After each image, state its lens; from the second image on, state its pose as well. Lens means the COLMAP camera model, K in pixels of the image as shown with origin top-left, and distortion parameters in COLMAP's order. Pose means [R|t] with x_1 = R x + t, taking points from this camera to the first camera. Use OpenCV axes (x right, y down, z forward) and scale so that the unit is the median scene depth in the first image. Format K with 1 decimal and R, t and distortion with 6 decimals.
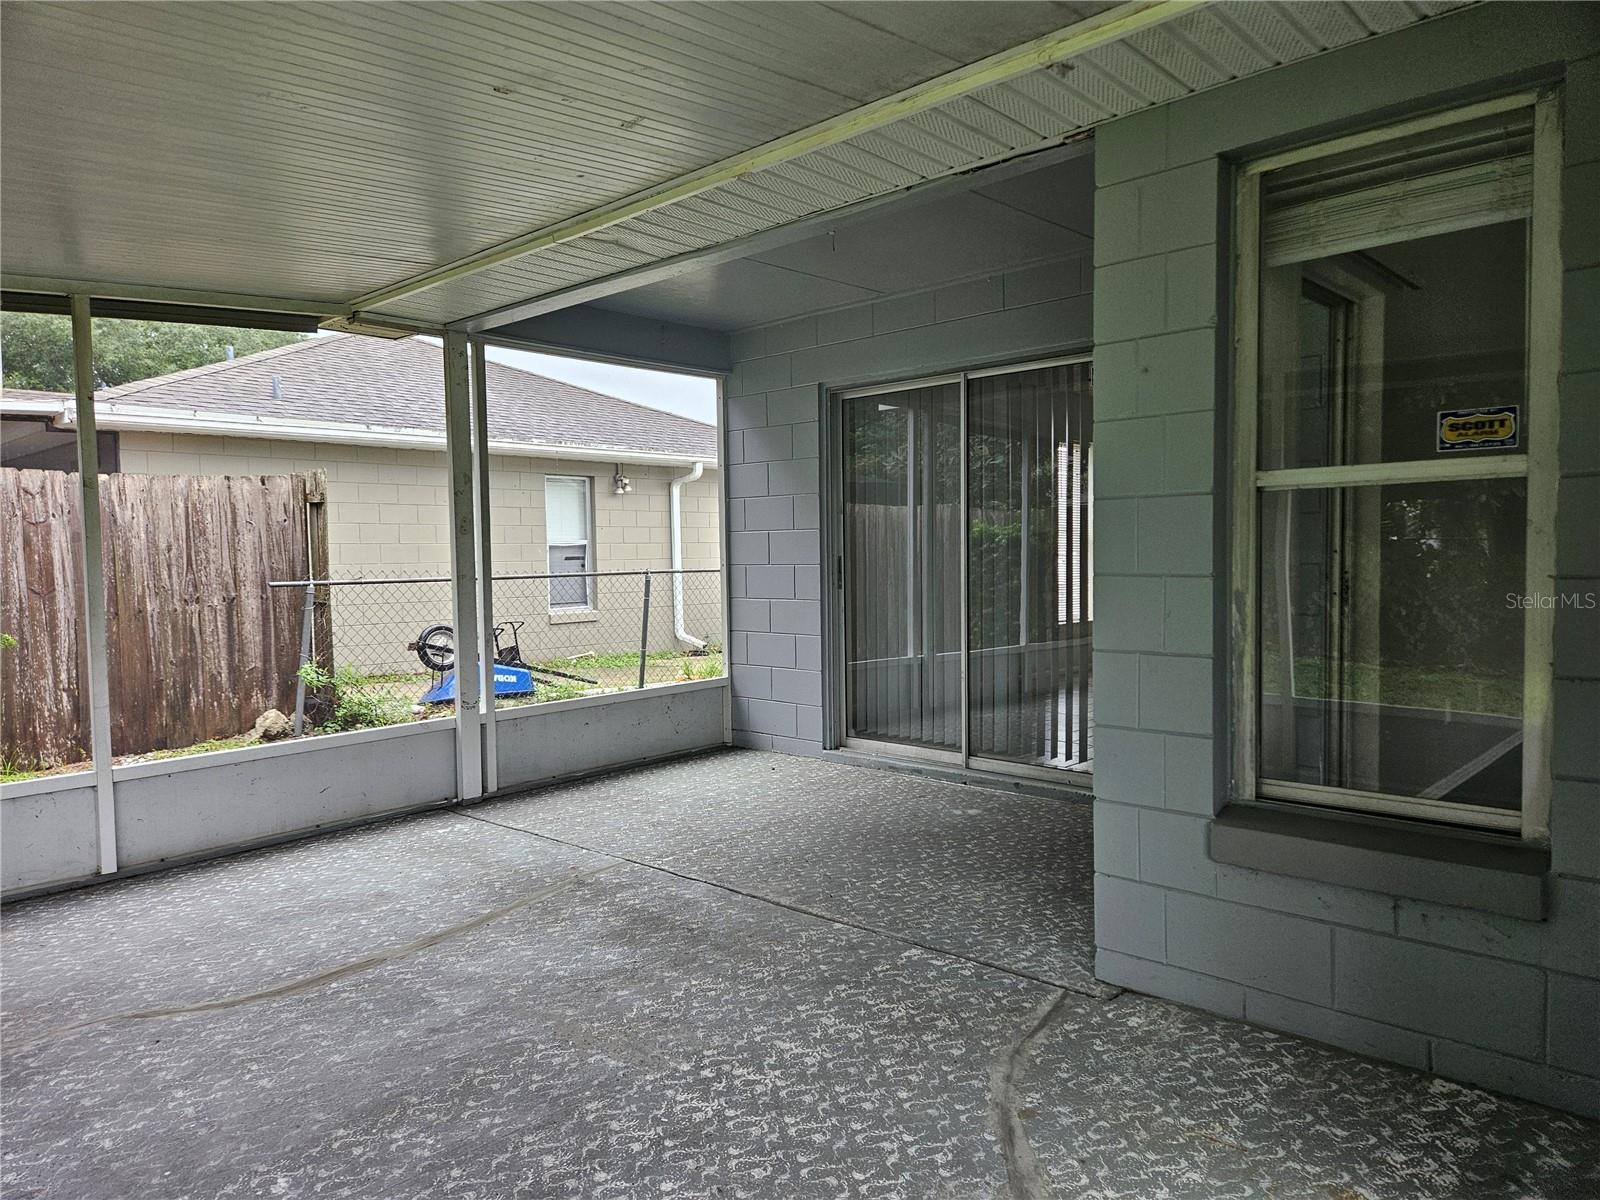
lens RADIAL K [[1065.3, 0, 809.8], [0, 1065.3, 607.0], [0, 0, 1]] dist [0.070592, -0.062062]
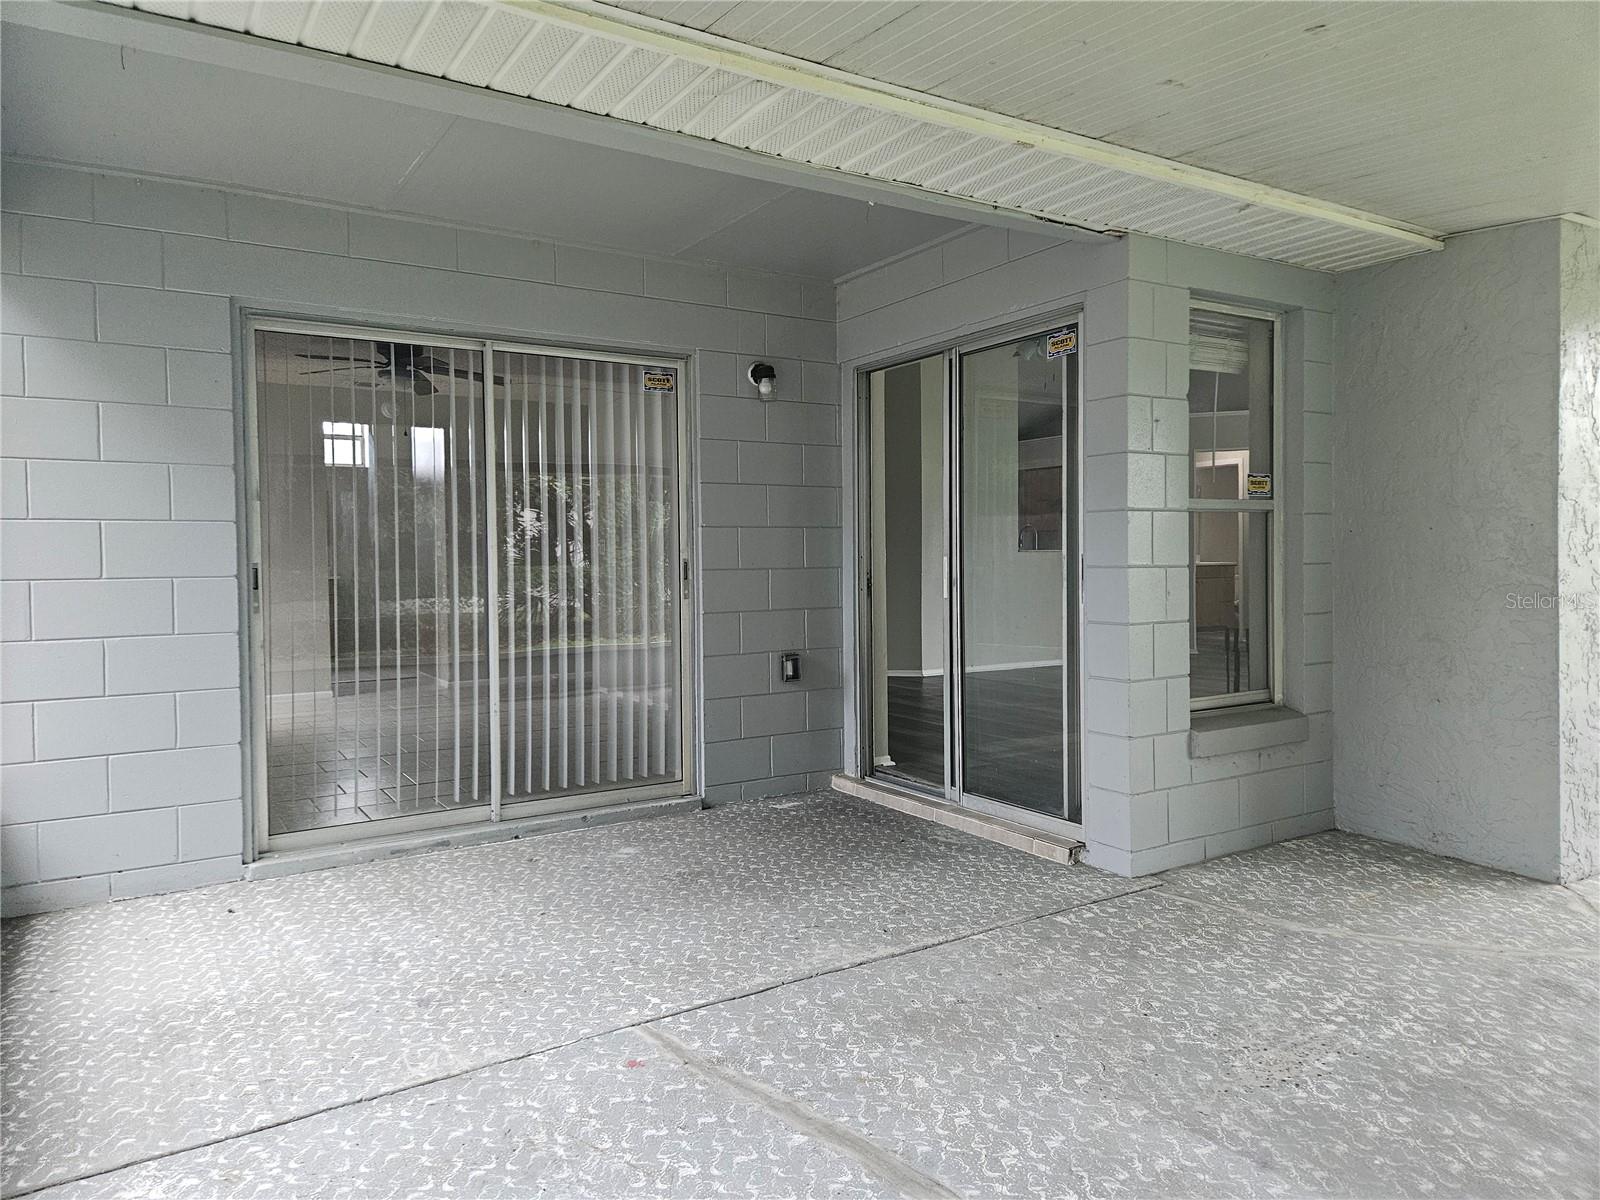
lens RADIAL K [[1065.3, 0, 809.2], [0, 1065.3, 577.9], [0, 0, 1]] dist [0.070592, -0.062062]
pose [[0.259650, -0.007246, 0.965676, -1.093463], [0.057971, 0.998285, -0.008097, -0.028059], [-0.963961, 0.058084, 0.259625, 1.024651]]
